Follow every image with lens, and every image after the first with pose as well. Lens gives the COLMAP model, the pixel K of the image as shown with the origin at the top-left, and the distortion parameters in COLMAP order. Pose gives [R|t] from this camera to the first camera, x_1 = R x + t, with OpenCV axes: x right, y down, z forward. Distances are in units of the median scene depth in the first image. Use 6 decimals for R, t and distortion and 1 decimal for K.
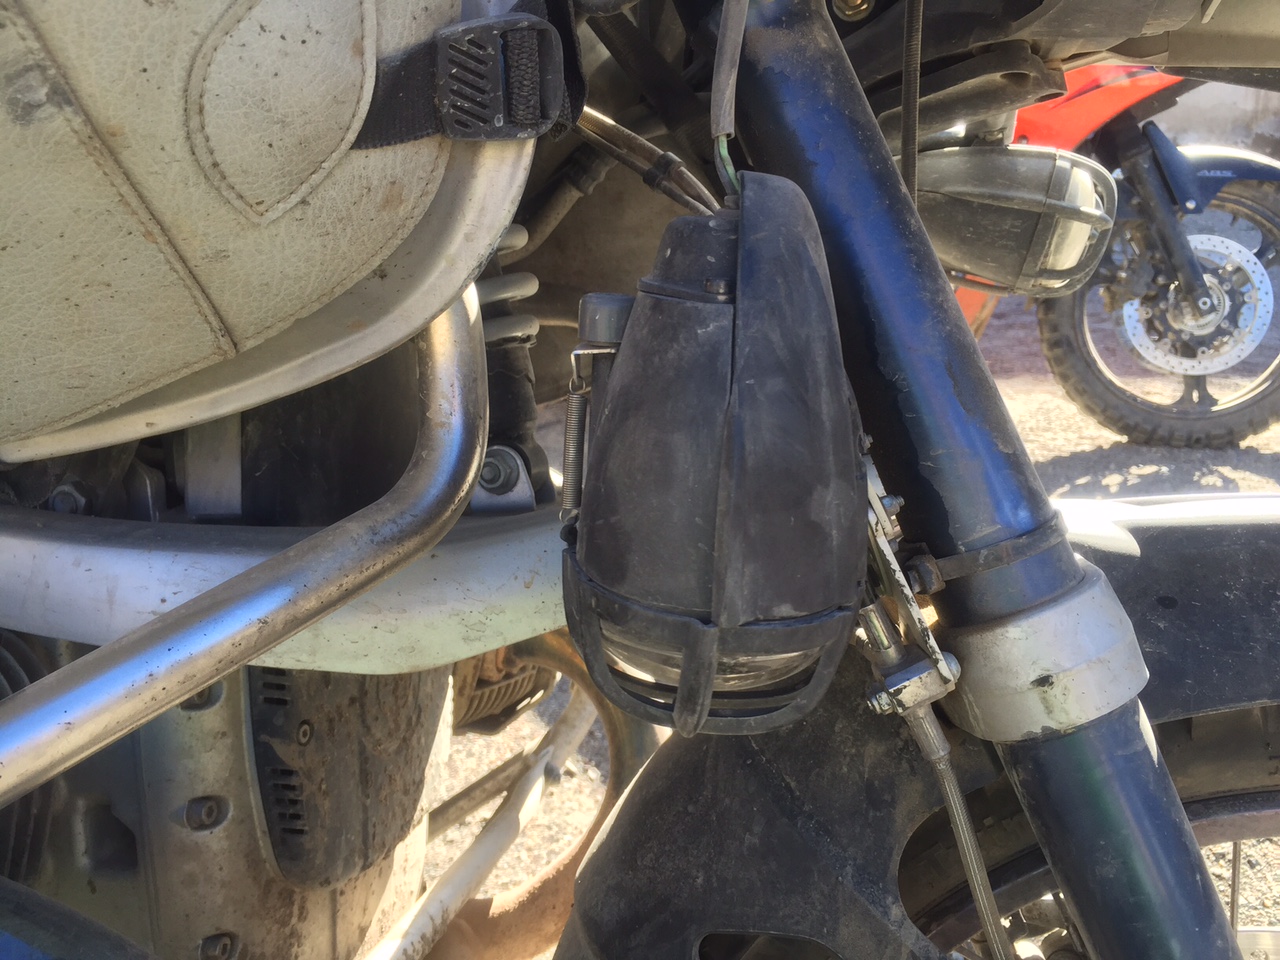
lens RADIAL K [[1029.5, 0, 640.0], [0, 1029.5, 480.0], [0, 0, 1]] dist [0.004425, -0.004648]
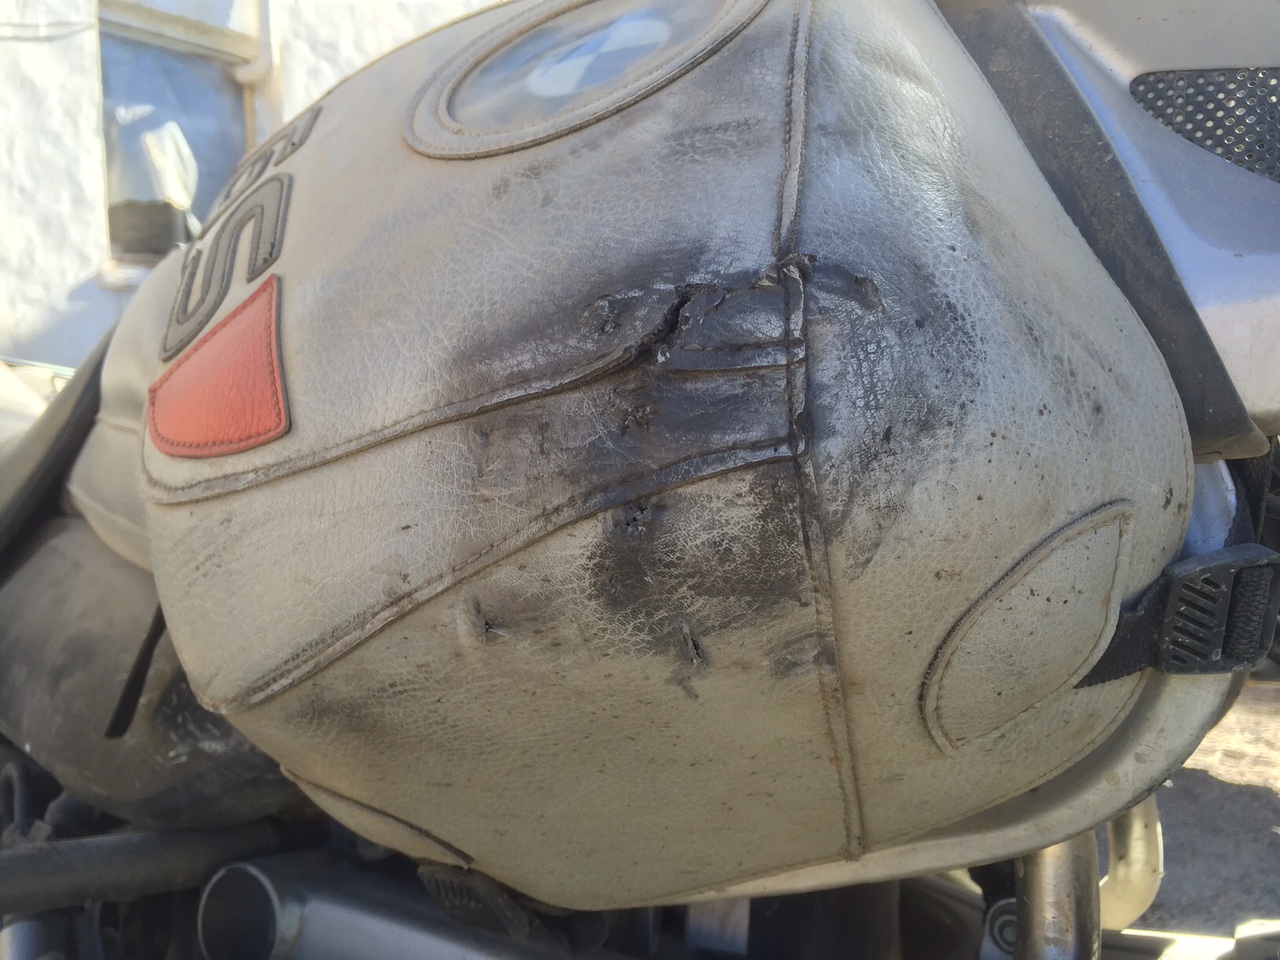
lens RADIAL K [[1029.5, 0, 640.0], [0, 1029.5, 480.0], [0, 0, 1]] dist [0.004425, -0.004648]
pose [[0.967426, 0.042448, -0.249569, -0.420125], [-0.101891, 0.967754, -0.230368, -0.247288], [0.231743, 0.248293, 0.940556, 0.003083]]
